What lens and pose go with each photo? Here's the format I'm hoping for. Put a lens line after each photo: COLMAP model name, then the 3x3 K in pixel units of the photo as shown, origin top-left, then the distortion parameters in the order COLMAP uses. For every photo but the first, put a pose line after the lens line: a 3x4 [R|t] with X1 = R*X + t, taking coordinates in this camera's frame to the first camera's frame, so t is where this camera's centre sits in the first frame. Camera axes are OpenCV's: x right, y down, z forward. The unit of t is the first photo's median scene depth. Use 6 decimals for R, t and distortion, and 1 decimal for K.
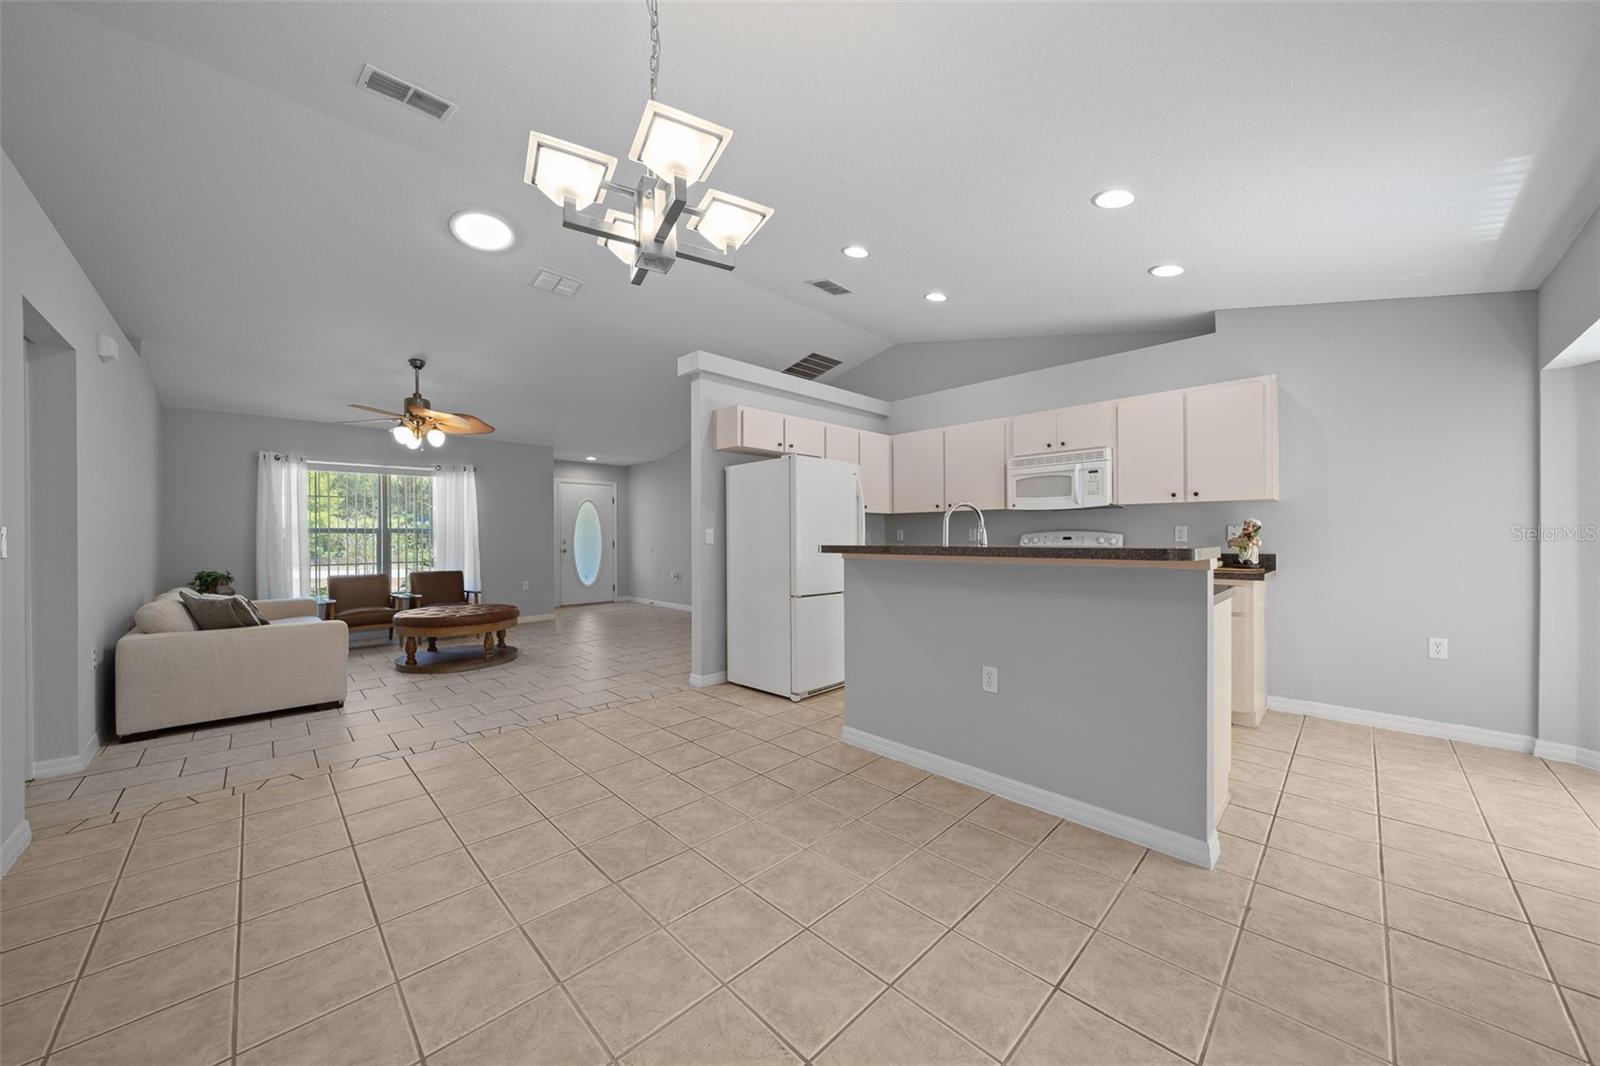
lens RADIAL K [[554.3, 0, 800.0], [0, 554.3, 533.0], [0, 0, 1]] dist [-0.008645, -0.000149]
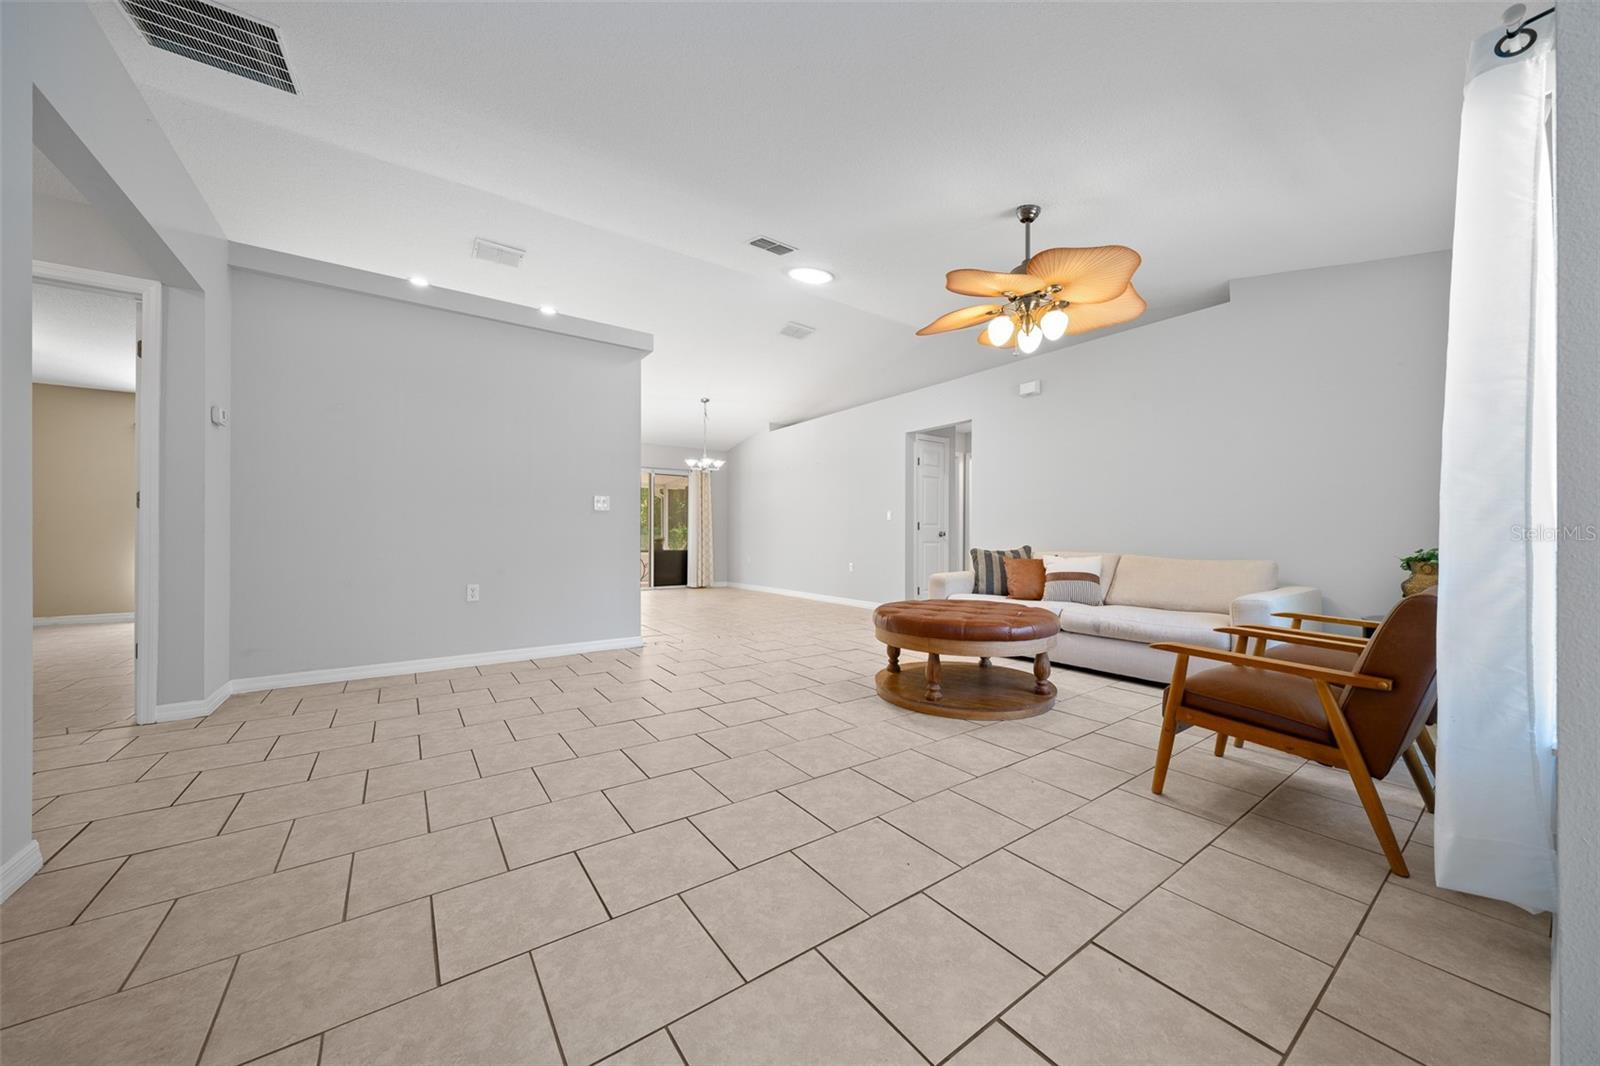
lens RADIAL K [[559.8, 0, 796.4], [0, 559.8, 510.0], [0, 0, 1]] dist [-0.002053, -0.000097]
pose [[-0.985102, 0.014301, 0.171375, -0.644544], [0.004457, 0.998325, -0.057687, 0.078818], [-0.171913, -0.056064, -0.983515, 1.957346]]
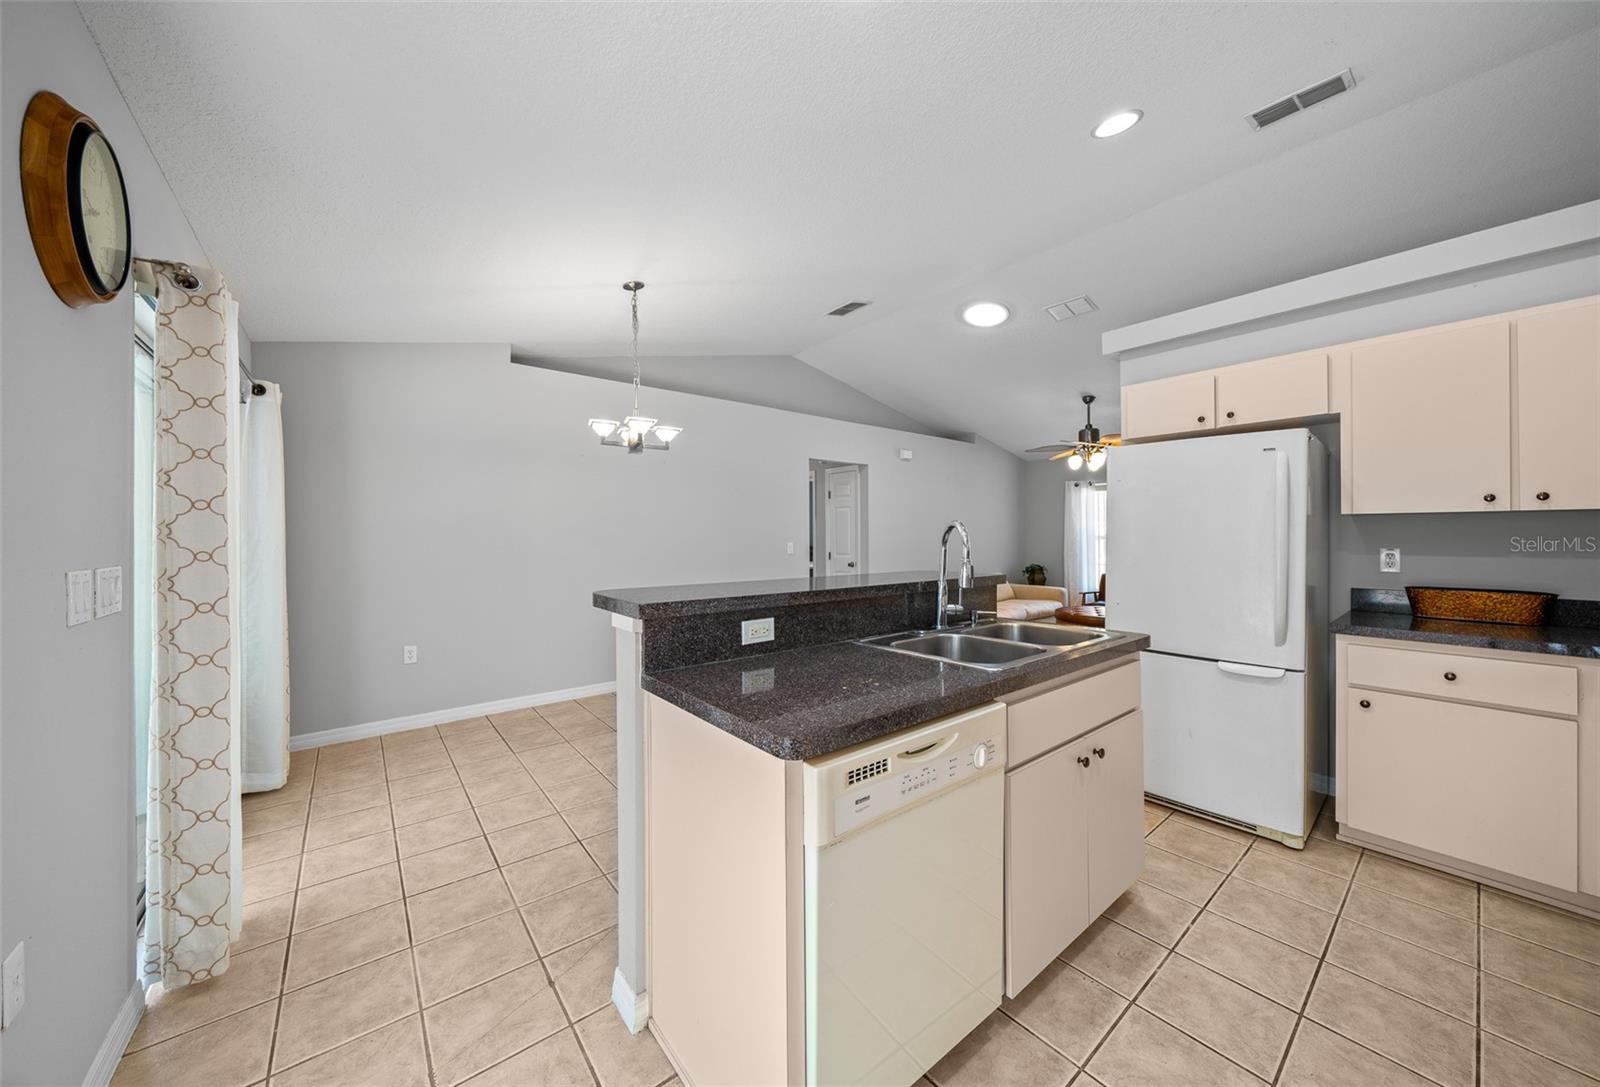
lens RADIAL K [[556.7, 0, 807.1], [0, 556.7, 548.1], [0, 0, 1]] dist [-0.000824, -0.000093]
pose [[-0.090788, 0.029866, -0.995422, 0.659406], [0.011015, 0.999519, 0.028984, -0.033739], [0.995809, -0.008333, -0.091074, 0.592102]]
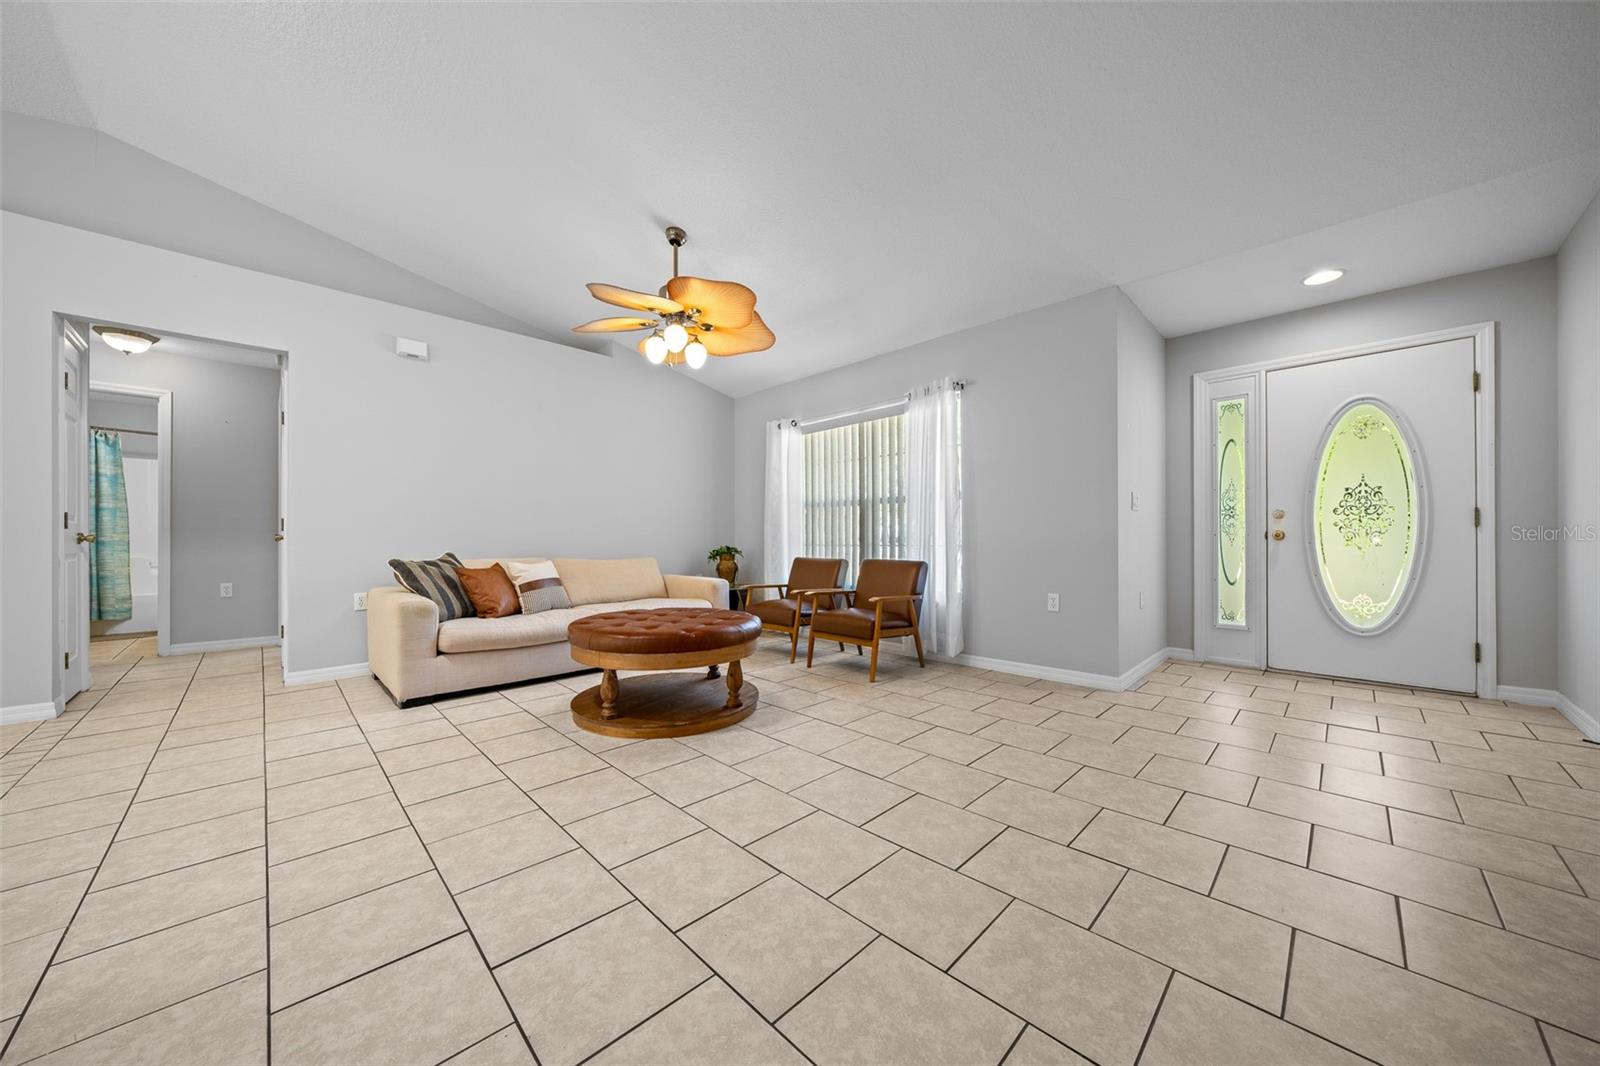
lens RADIAL K [[543.8, 0, 799.5], [0, 543.8, 543.9], [0, 0, 1]] dist [-0.003392, 0.000325]
pose [[-0.006579, 0.014826, -0.999868, -0.044496], [0.008616, 0.999854, 0.014769, 0.061797], [0.999941, -0.008518, -0.006706, 1.355852]]
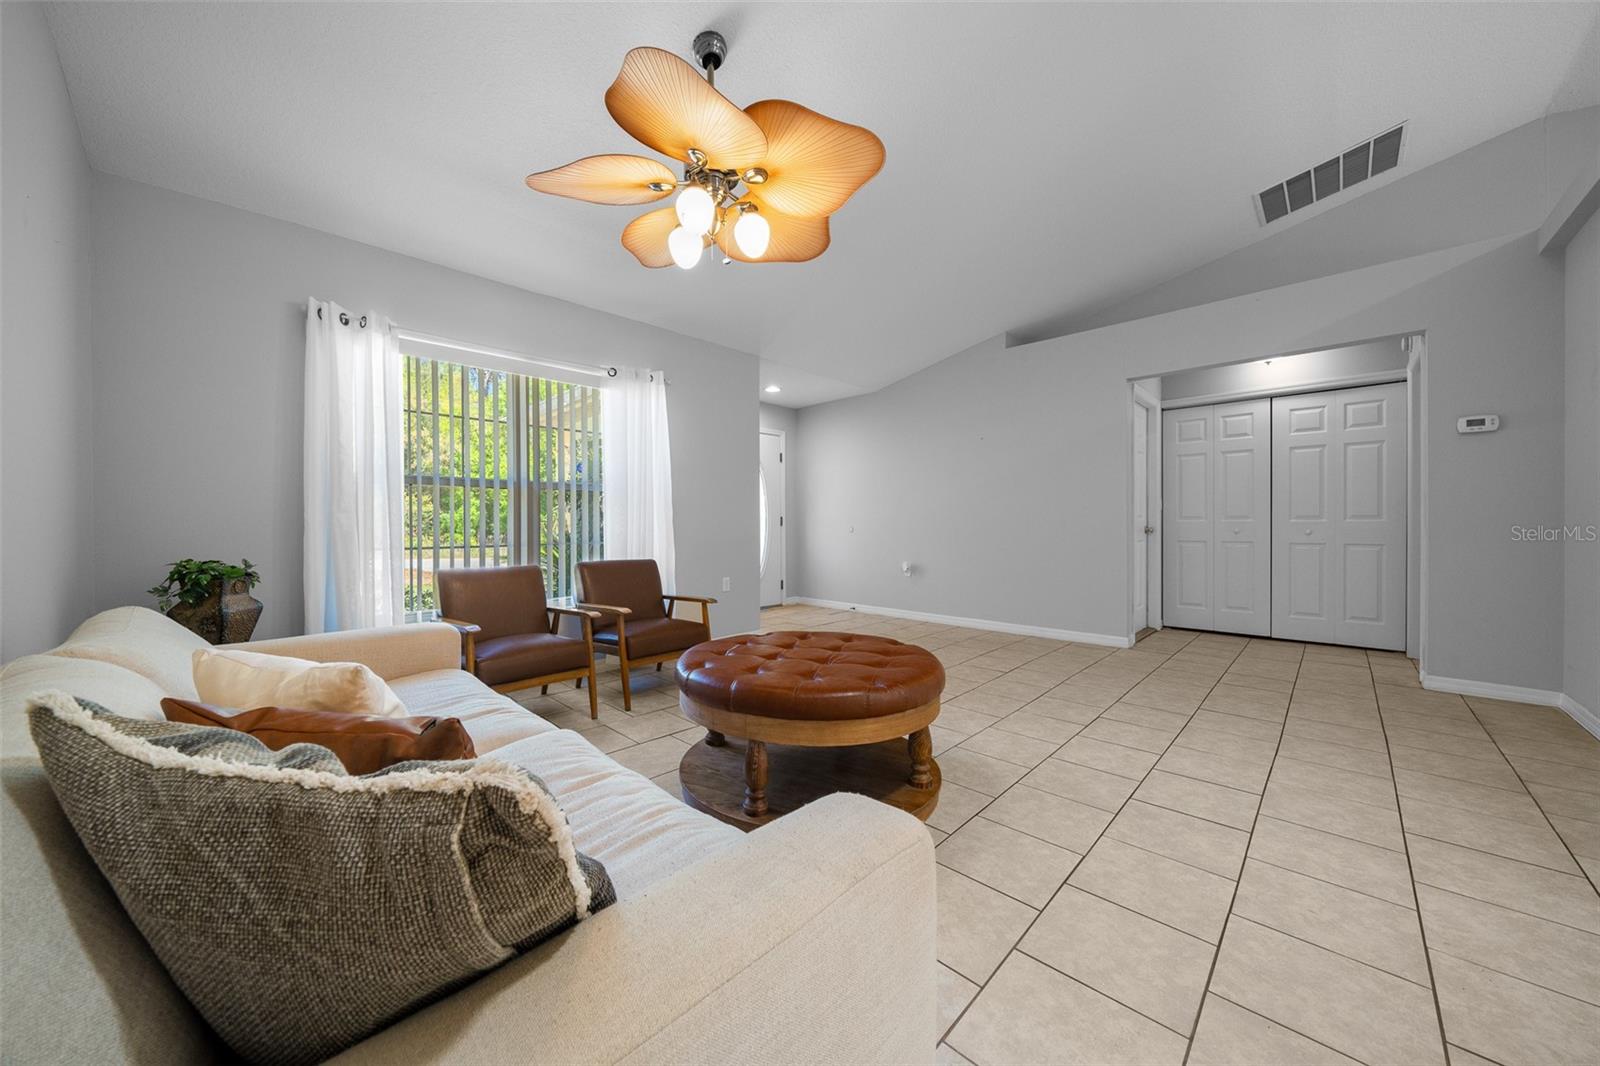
lens RADIAL K [[557.1, 0, 777.0], [0, 557.1, 526.6], [0, 0, 1]] dist [-0.002538, -0.000316]
pose [[0.999951, 0.001018, -0.009890, -0.753164], [-0.000955, 0.999980, 0.006312, 0.049136], [0.009896, -0.006302, 0.999931, 0.688924]]
